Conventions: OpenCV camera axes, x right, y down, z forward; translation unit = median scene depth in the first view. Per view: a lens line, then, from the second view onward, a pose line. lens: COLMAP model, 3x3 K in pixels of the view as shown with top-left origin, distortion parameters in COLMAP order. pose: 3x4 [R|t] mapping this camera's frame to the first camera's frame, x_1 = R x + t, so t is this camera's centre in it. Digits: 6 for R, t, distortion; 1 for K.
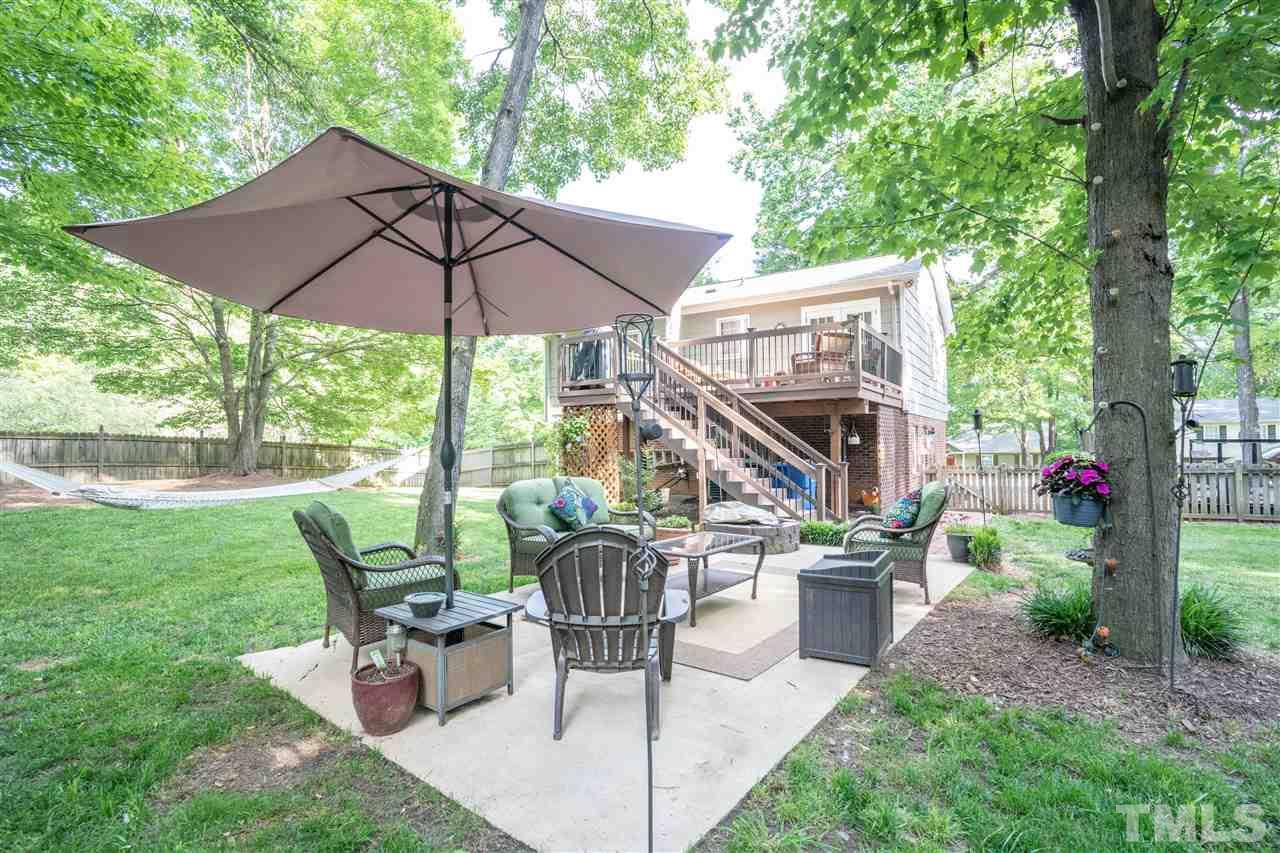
lens RADIAL K [[593.3, 0, 641.5], [0, 593.3, 431.9], [0, 0, 1]] dist [-0.047328, 0.011659]
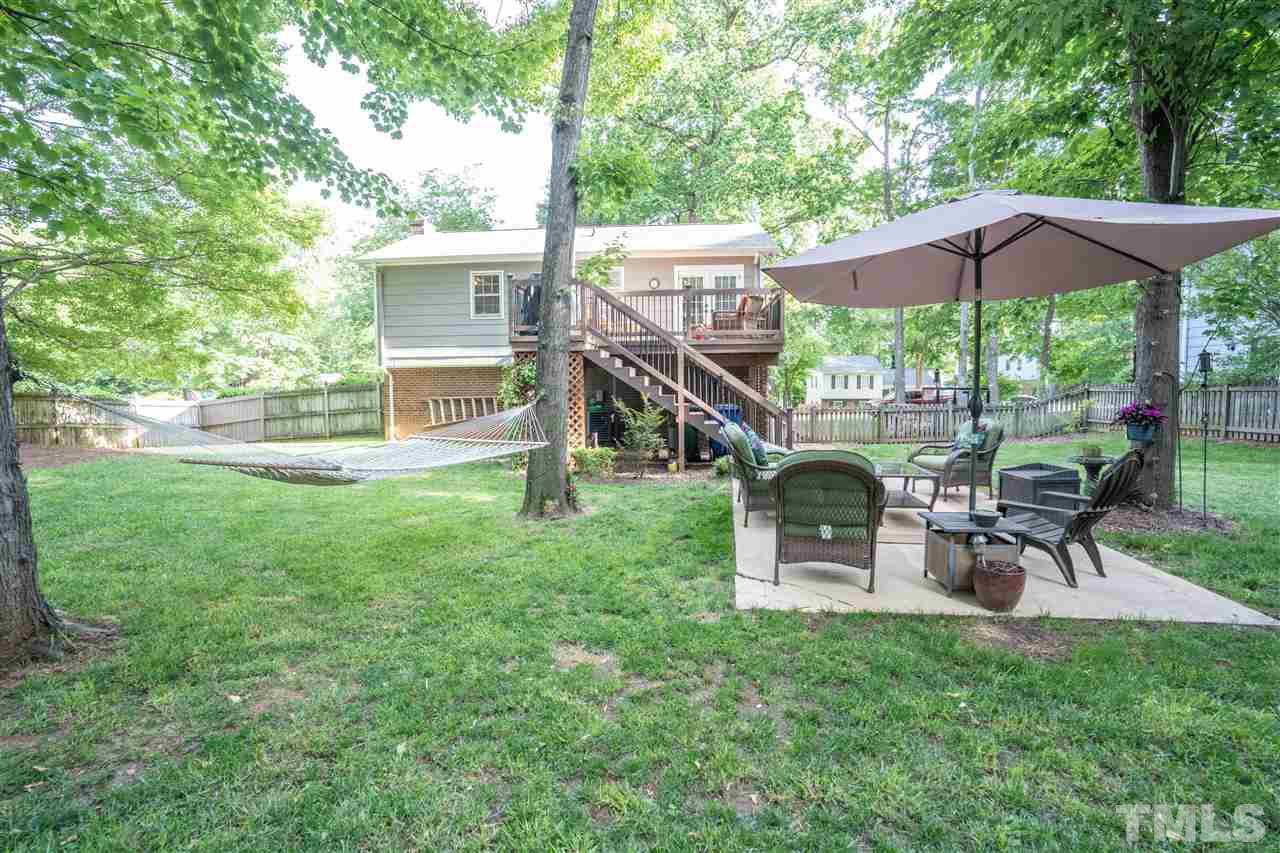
lens RADIAL K [[593.3, 0, 641.6], [0, 593.3, 429.9], [0, 0, 1]] dist [-0.047328, 0.011659]
pose [[0.876329, -0.035122, 0.480432, -0.419948], [-0.009187, 0.995939, 0.089566, -0.005681], [-0.481626, -0.082903, 0.872447, 0.055694]]
